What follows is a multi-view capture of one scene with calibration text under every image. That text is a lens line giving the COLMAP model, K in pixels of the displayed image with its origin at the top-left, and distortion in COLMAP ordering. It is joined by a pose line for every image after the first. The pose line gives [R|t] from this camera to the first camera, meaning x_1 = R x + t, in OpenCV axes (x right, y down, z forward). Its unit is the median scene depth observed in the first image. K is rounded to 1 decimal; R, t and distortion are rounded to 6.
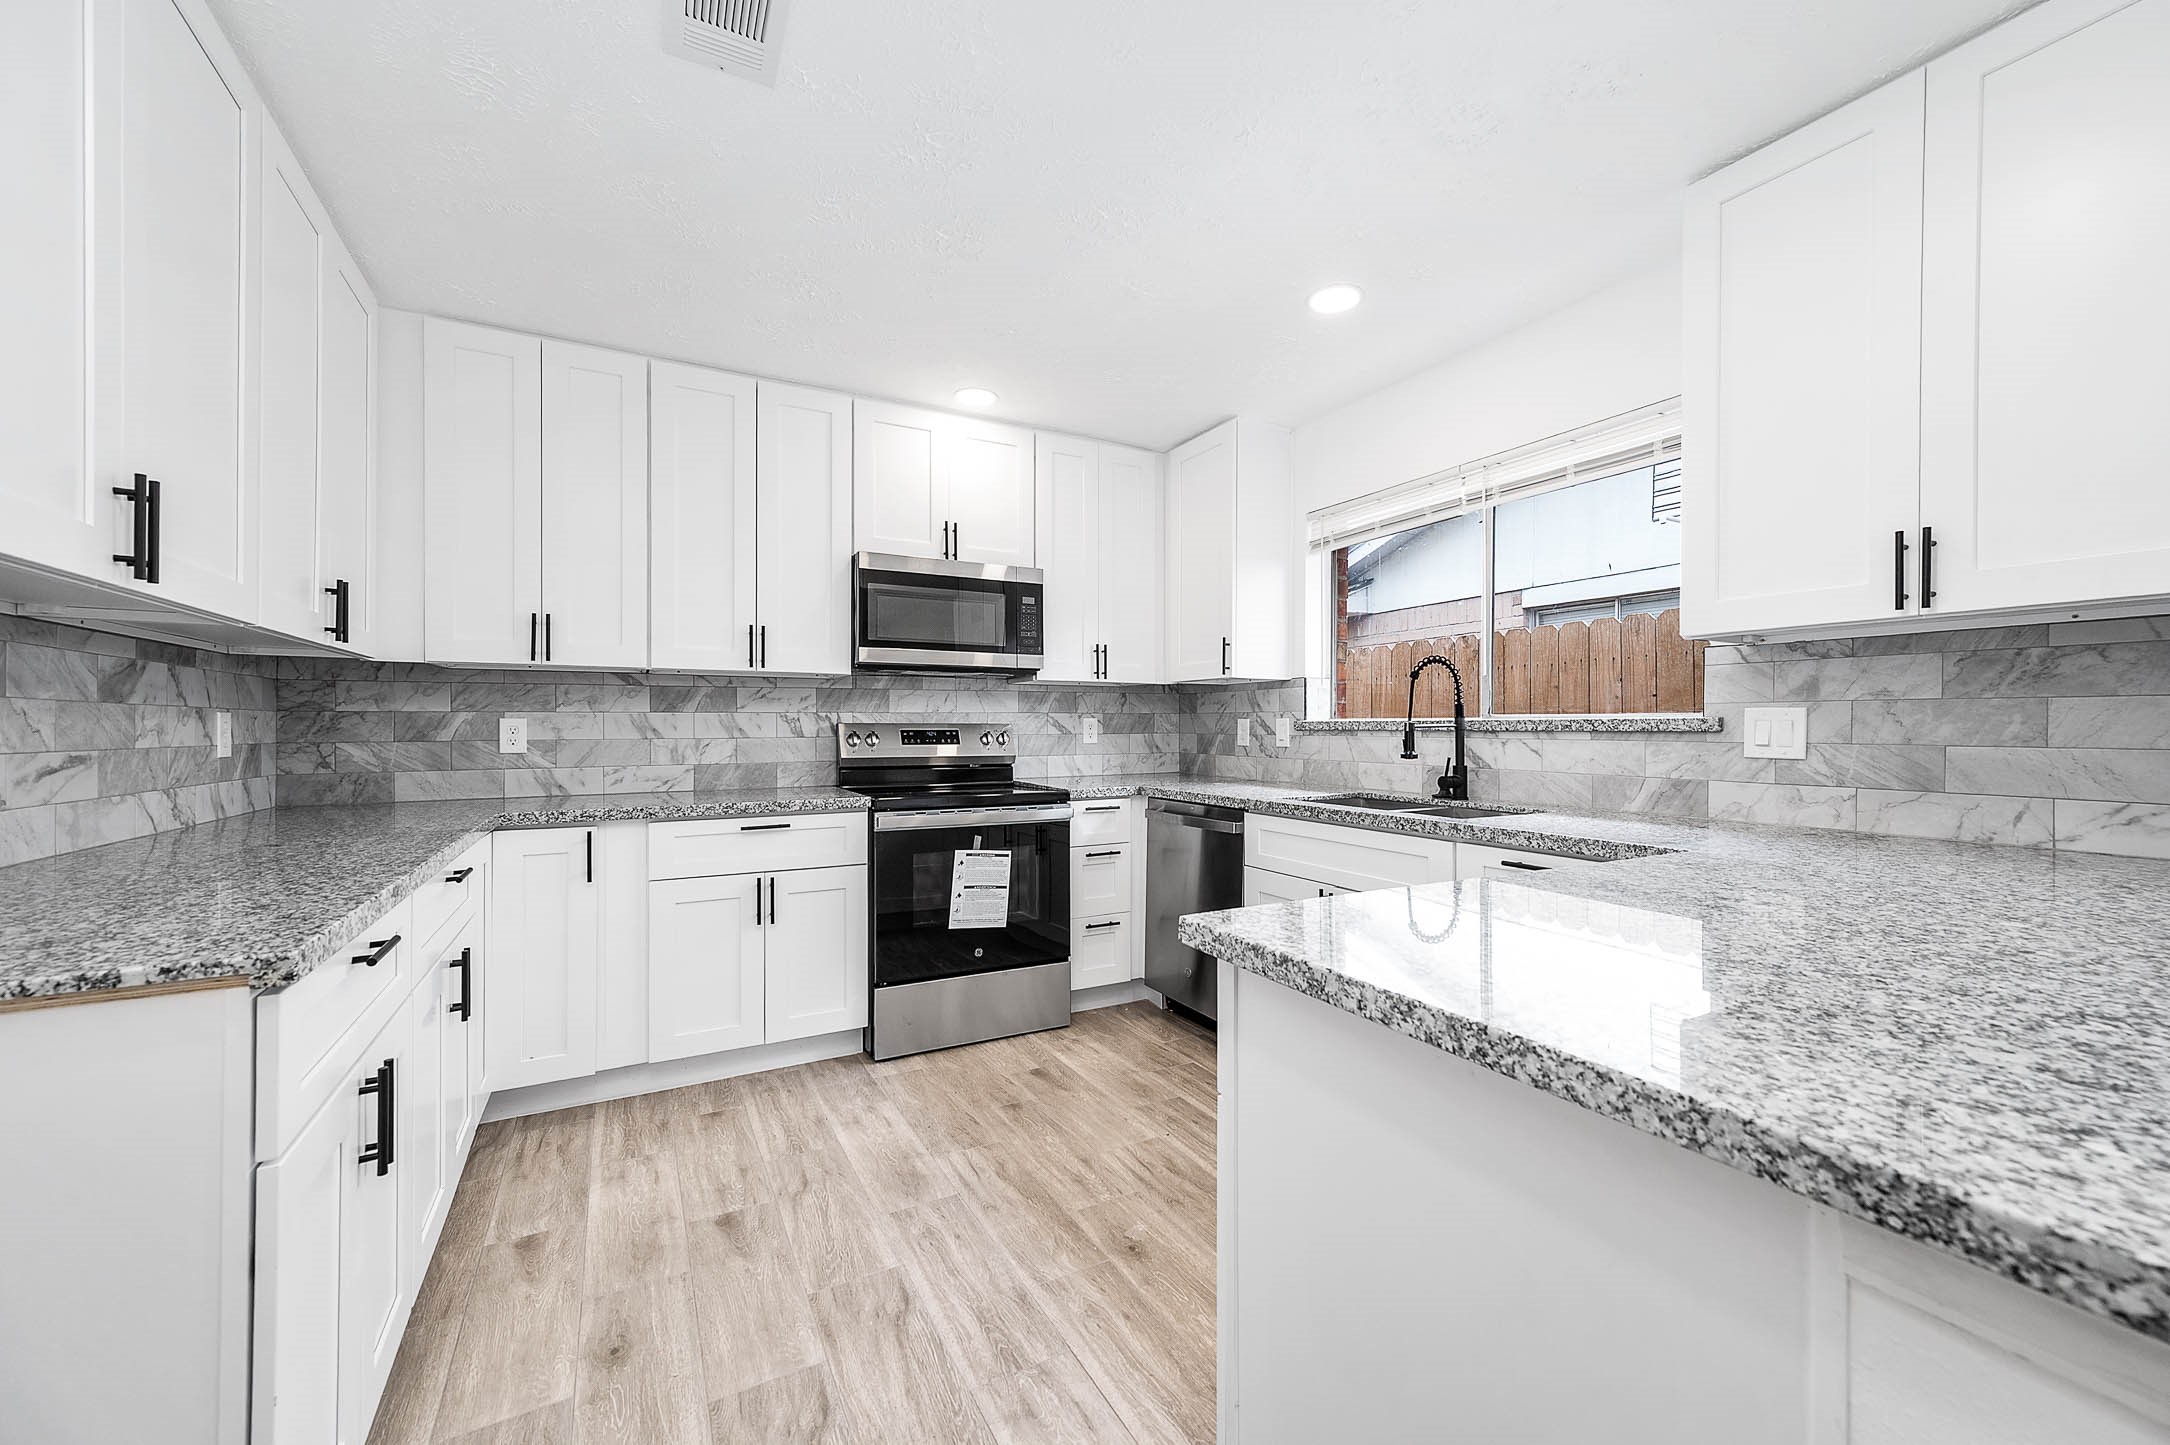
lens RADIAL K [[851.6, 0, 1088.0], [0, 851.6, 722.0], [0, 0, 1]] dist [0.011321, 0.000543]
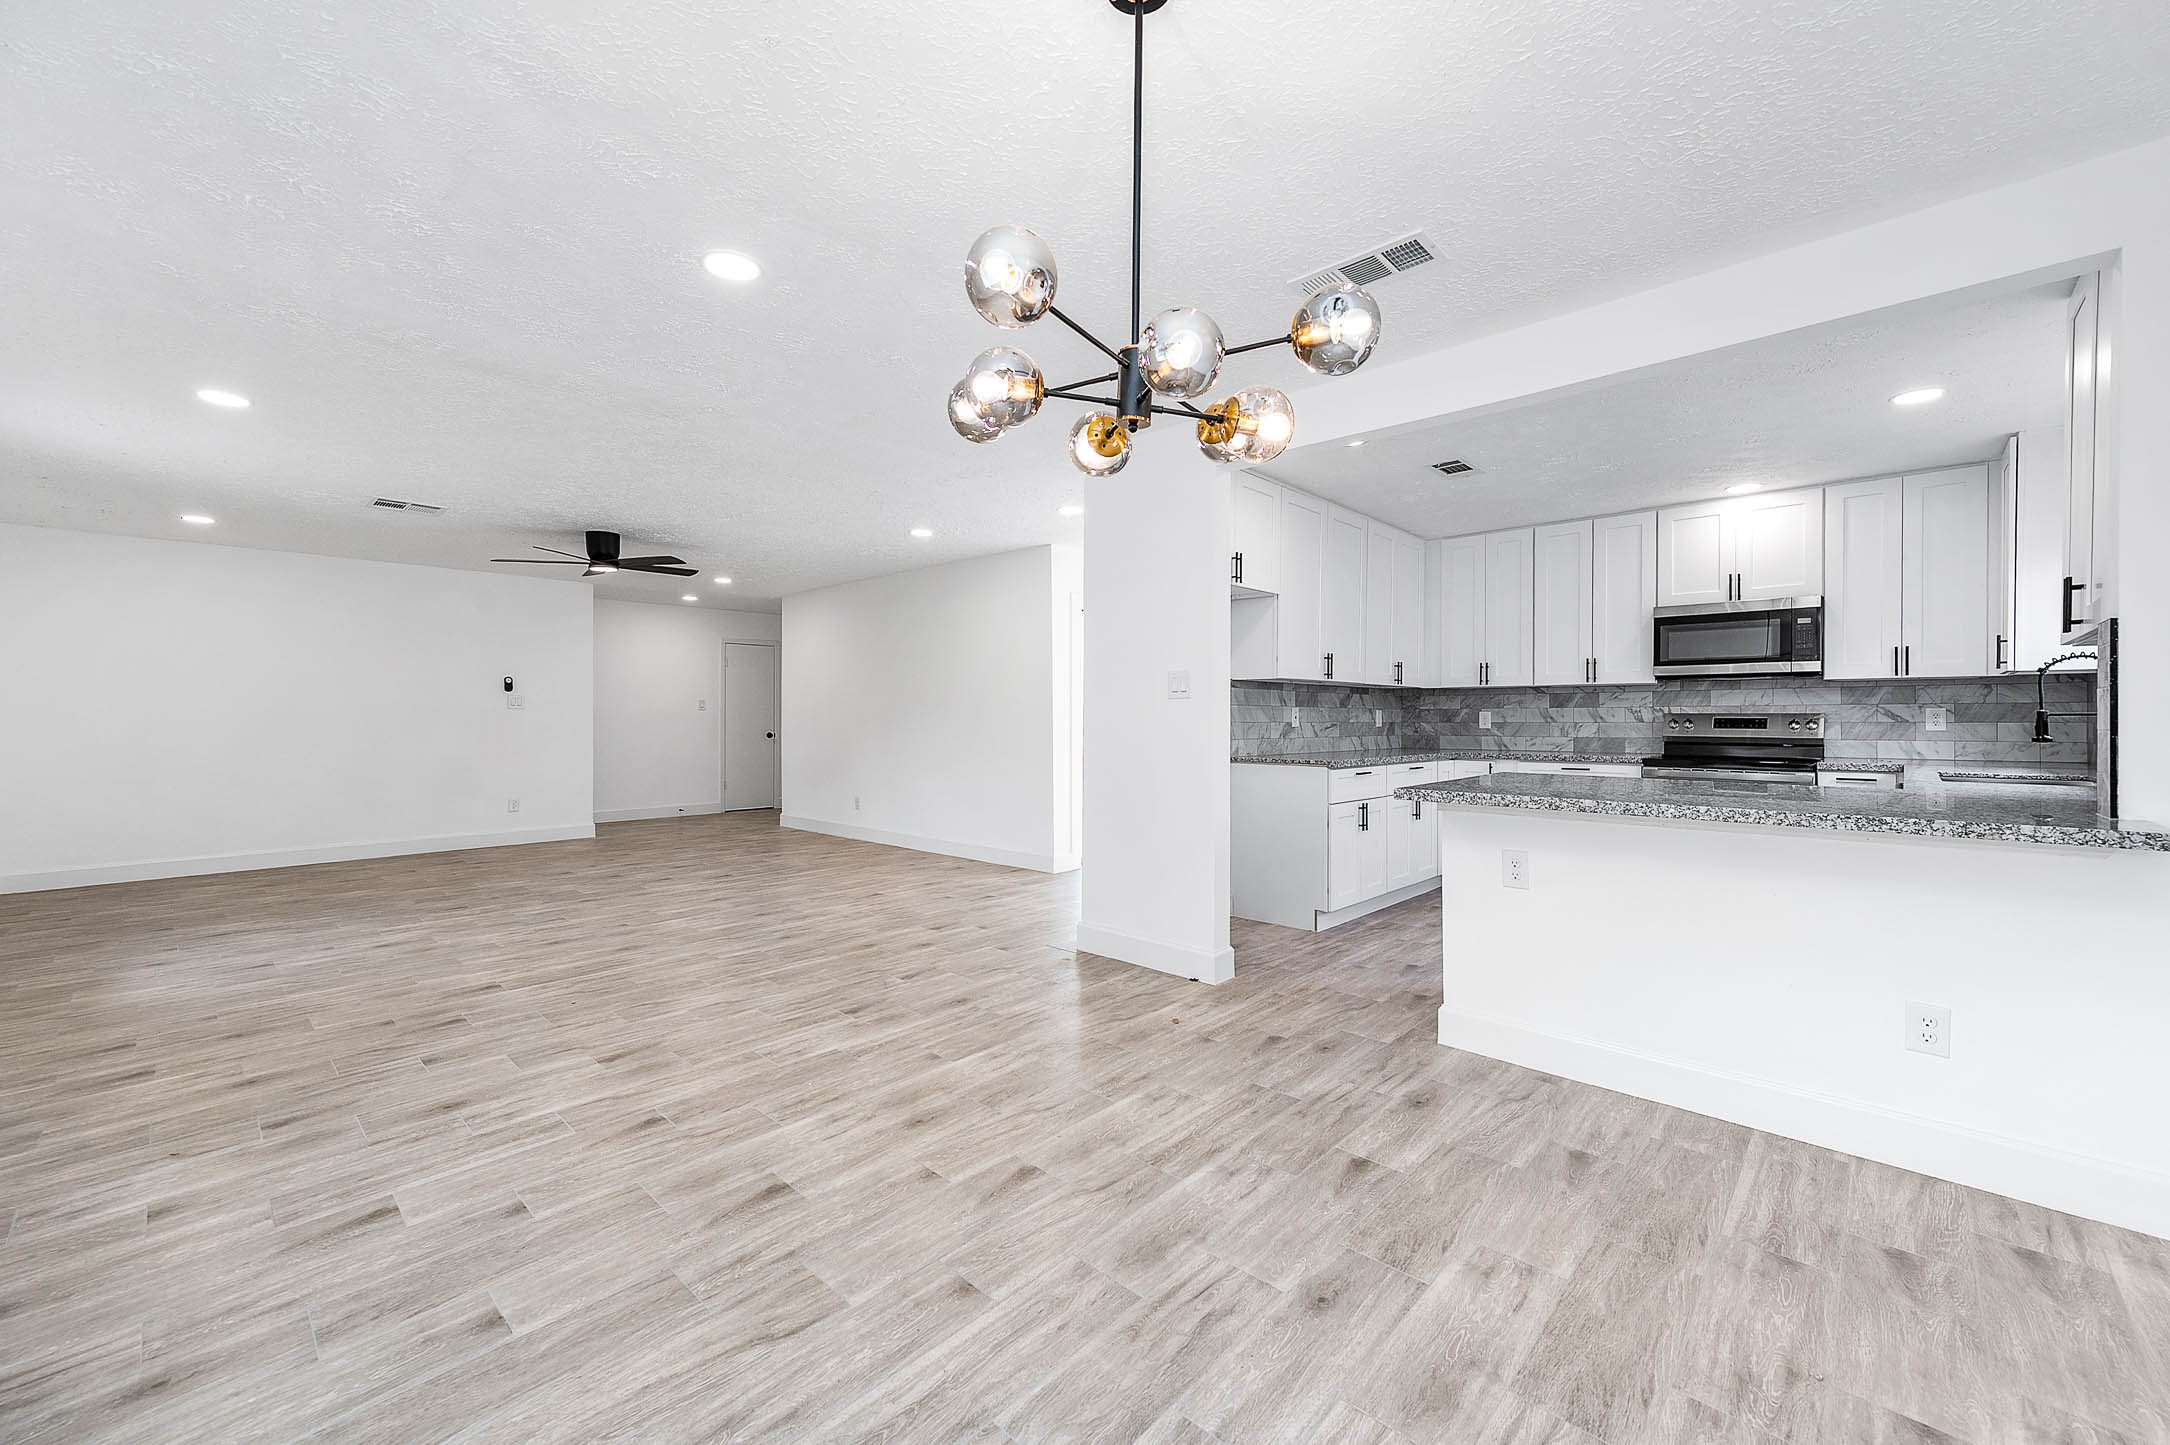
lens RADIAL K [[850.6, 0, 1086.5], [0, 850.6, 725.8], [0, 0, 1]] dist [0.010687, 0.000321]
pose [[0.309742, 0.010409, -0.950764, 1.055614], [0.003260, 0.999923, 0.012009, 0.002157], [0.950815, -0.006819, 0.309684, -0.593027]]
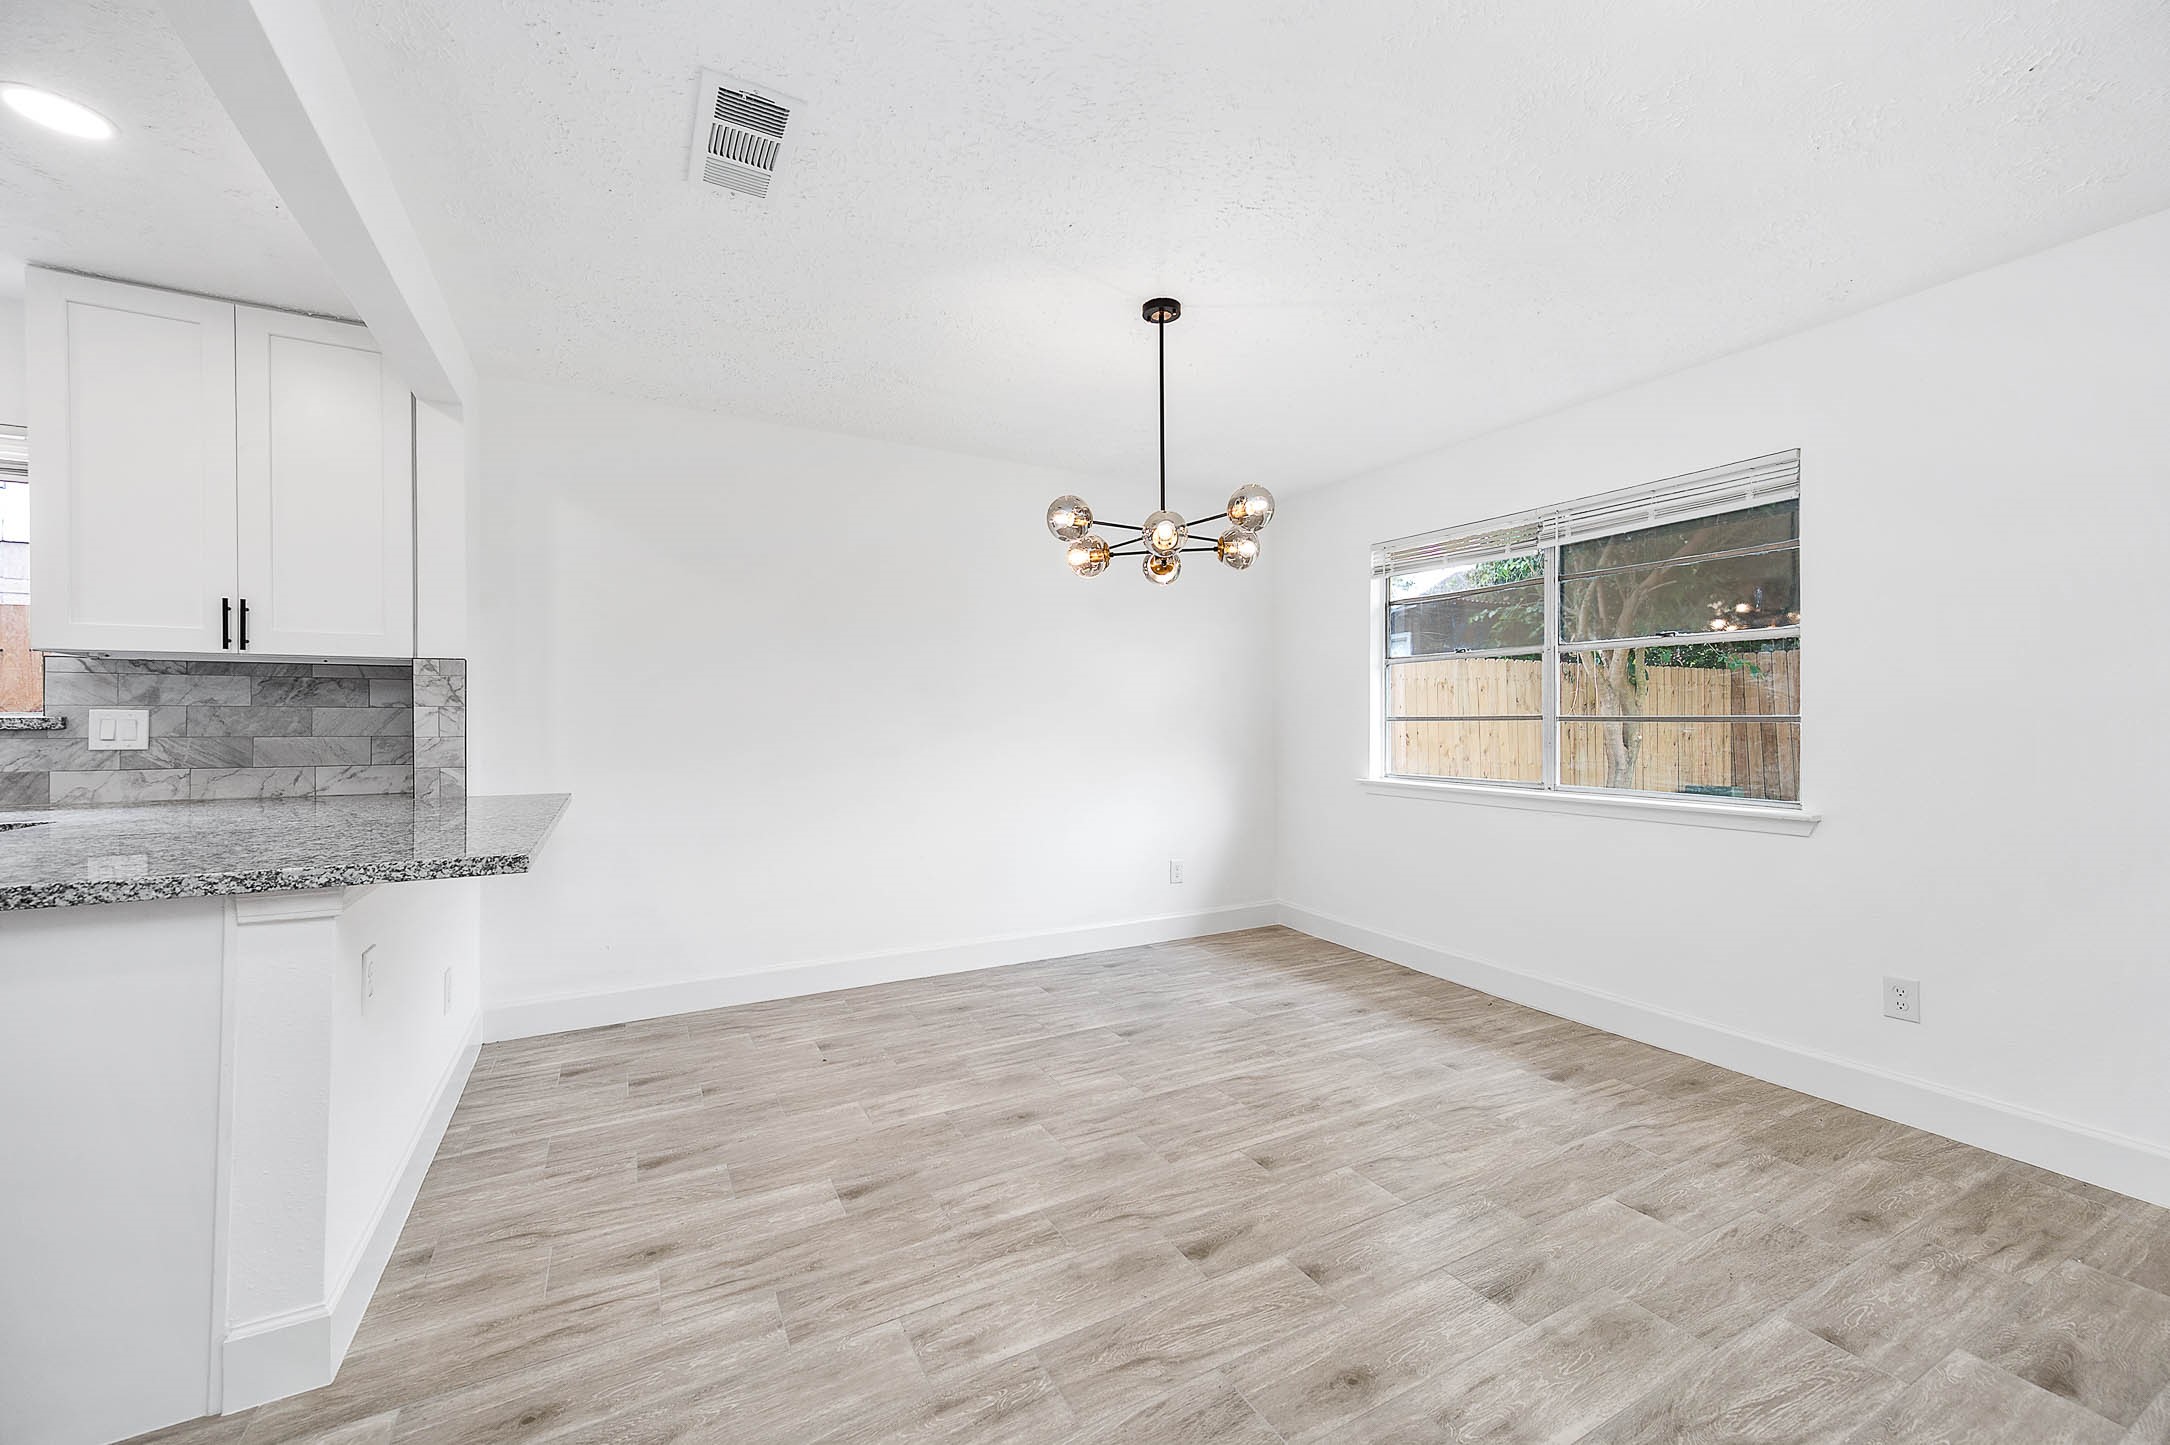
lens RADIAL K [[850.6, 0, 1086.5], [0, 850.6, 725.8], [0, 0, 1]] dist [0.010687, 0.000321]
pose [[0.003276, -0.003383, 0.999989, -0.350087], [-0.002391, 0.999991, 0.003391, -0.000832], [-0.999992, -0.002402, 0.003268, -0.323426]]
